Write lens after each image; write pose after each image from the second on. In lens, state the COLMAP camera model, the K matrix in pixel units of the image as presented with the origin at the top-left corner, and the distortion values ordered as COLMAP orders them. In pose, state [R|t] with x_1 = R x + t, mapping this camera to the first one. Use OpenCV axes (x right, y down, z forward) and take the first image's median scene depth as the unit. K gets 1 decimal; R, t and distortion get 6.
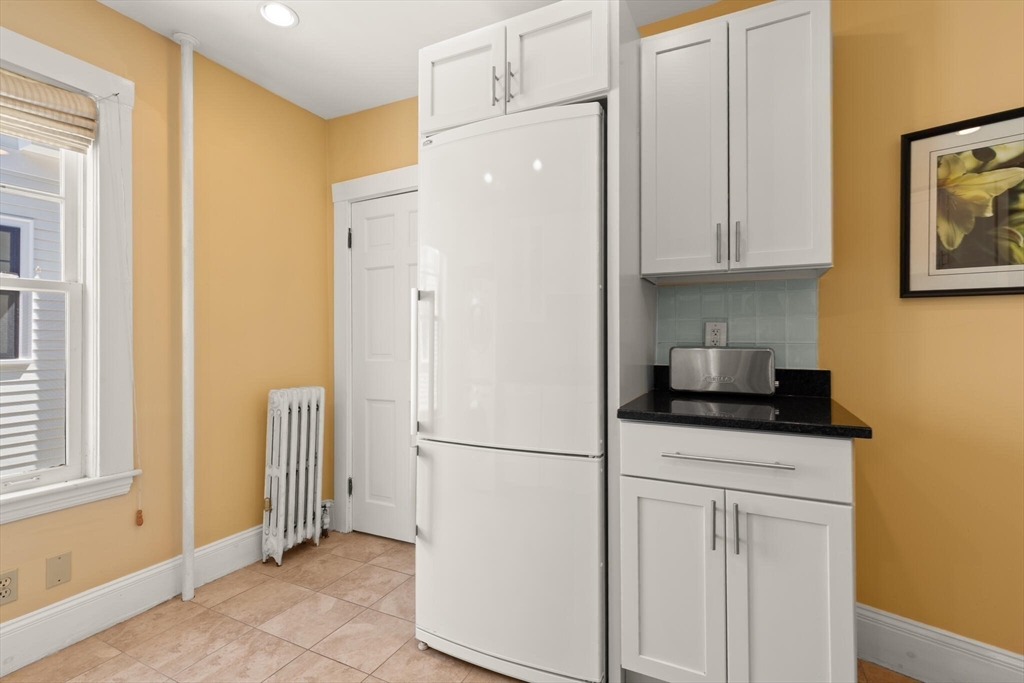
lens RADIAL K [[472.0, 0, 515.8], [0, 472.0, 332.4], [0, 0, 1]] dist [0.008137, 0.000015]
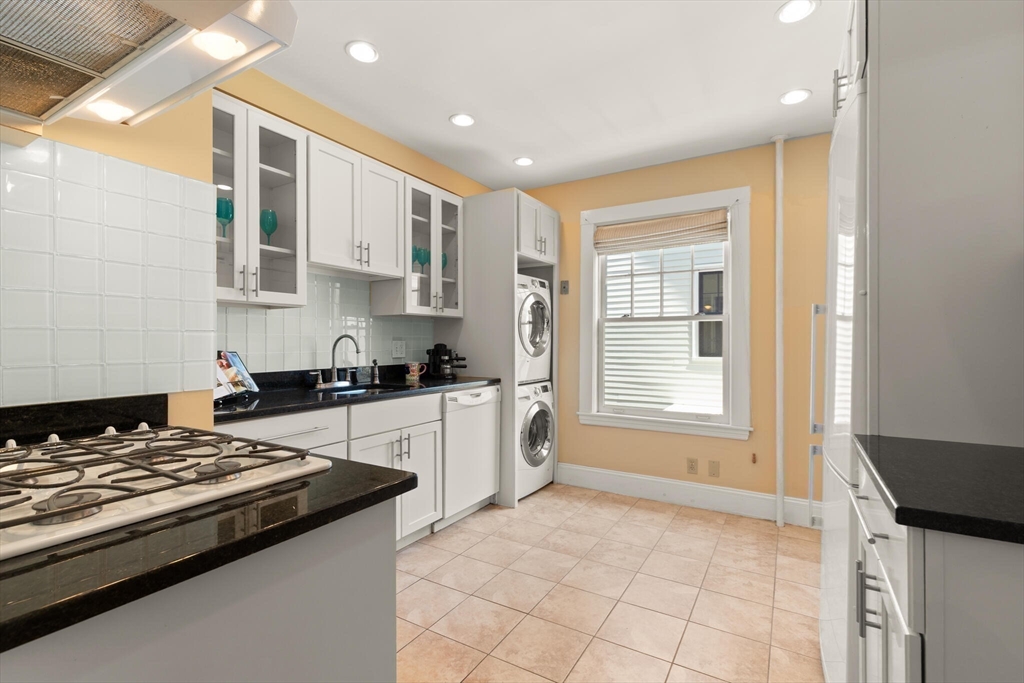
lens RADIAL K [[472.0, 0, 514.8], [0, 472.0, 342.4], [0, 0, 1]] dist [0.008137, 0.000015]
pose [[-0.079817, 0.005924, -0.996792, 0.926683], [0.006047, 0.999967, 0.005458, -0.012807], [0.996791, -0.005592, -0.079850, 0.358252]]
